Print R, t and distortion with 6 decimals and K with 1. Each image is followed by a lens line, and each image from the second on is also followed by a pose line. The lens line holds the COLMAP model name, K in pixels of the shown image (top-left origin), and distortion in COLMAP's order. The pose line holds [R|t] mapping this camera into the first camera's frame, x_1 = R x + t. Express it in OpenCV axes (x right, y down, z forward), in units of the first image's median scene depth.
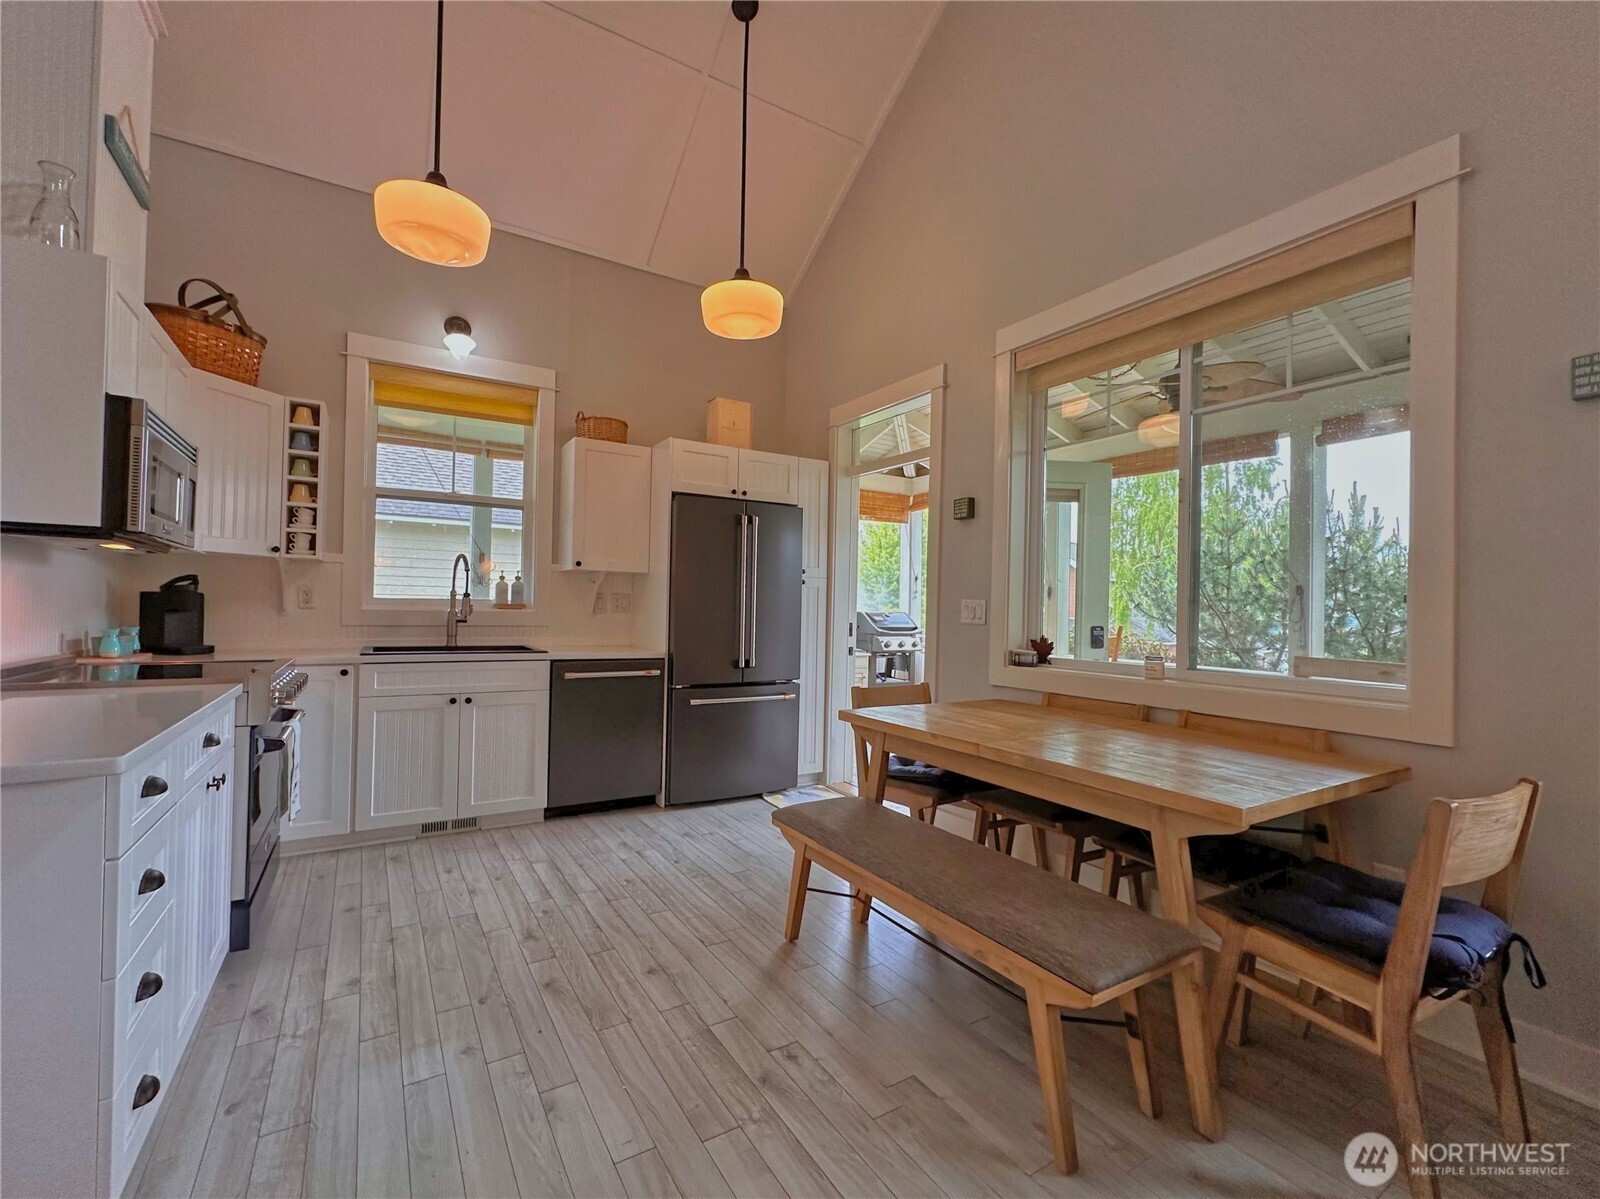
lens RADIAL K [[691.4, 0, 792.6], [0, 691.4, 593.1], [0, 0, 1]] dist [-0.009454, -0.000699]
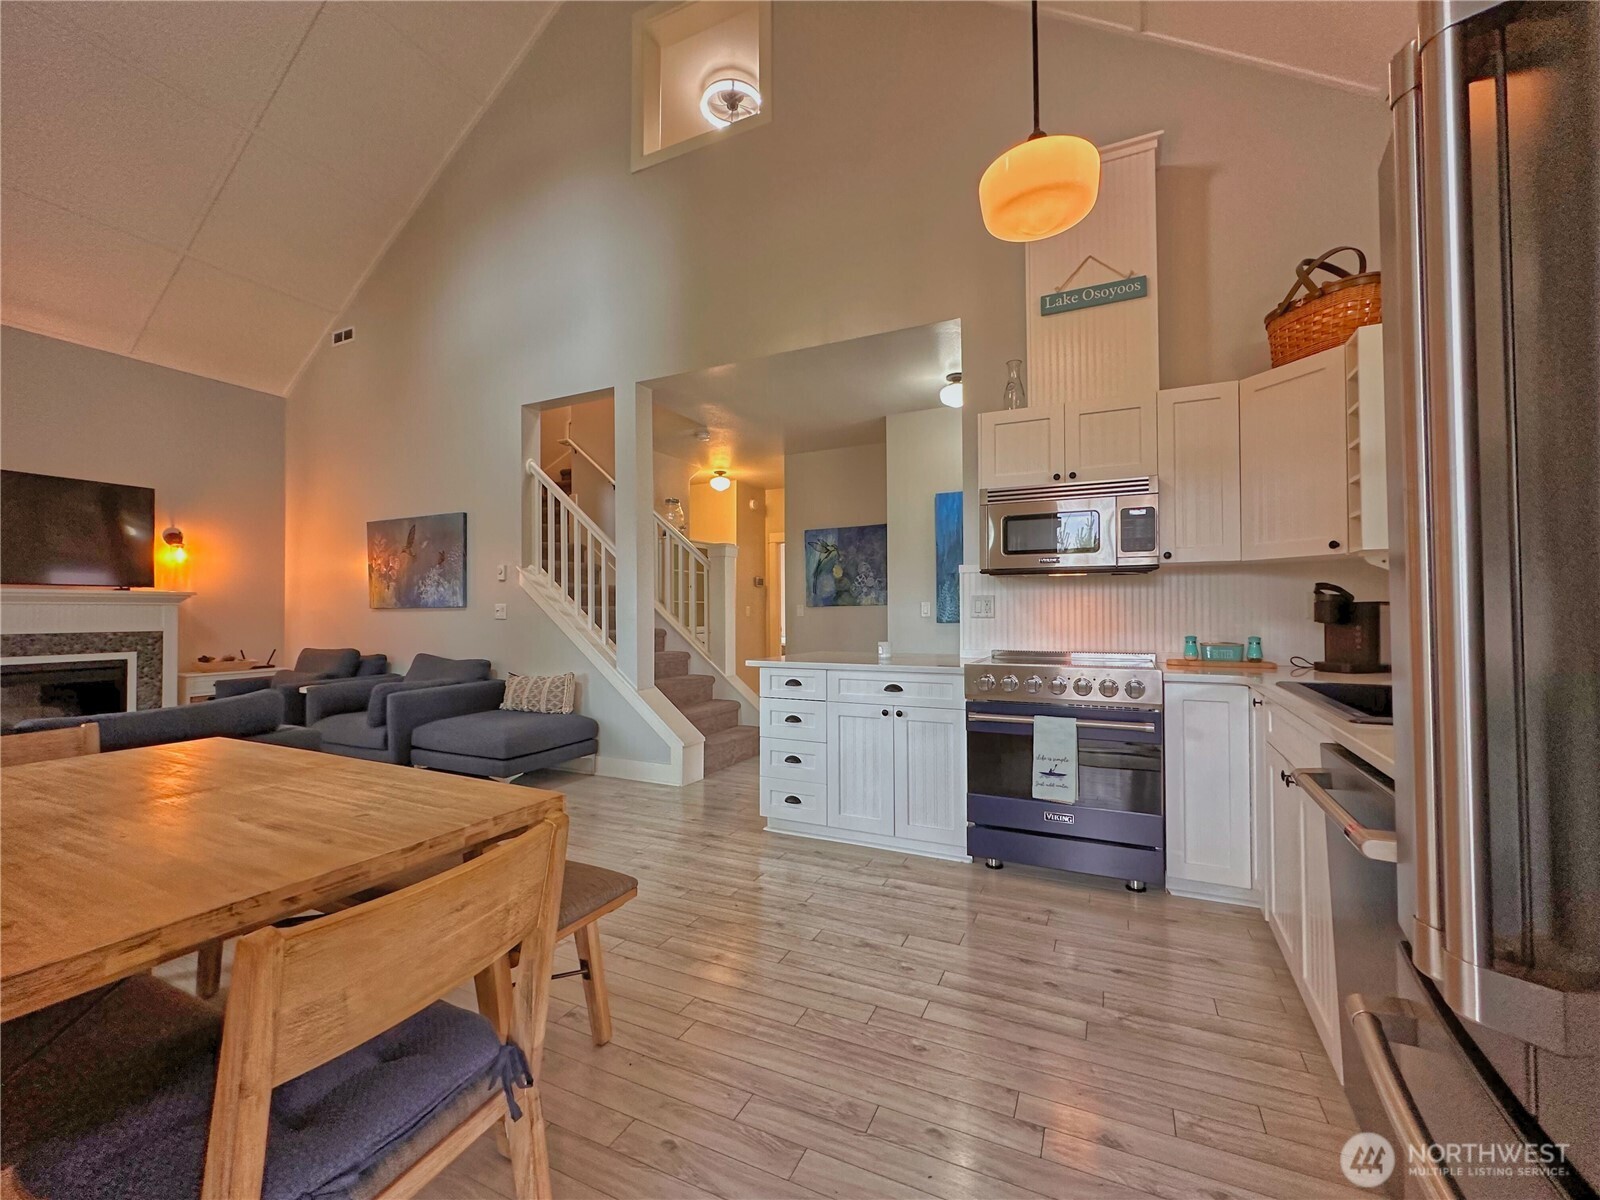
lens RADIAL K [[650.1, 0, 790.3], [0, 650.1, 600.9], [0, 0, 1]] dist [-0.004694, 0.001890]
pose [[-0.839319, -0.023677, -0.543123, 0.149029], [-0.001745, 0.999163, -0.040862, 0.027946], [0.543636, -0.033349, -0.838658, 1.128089]]
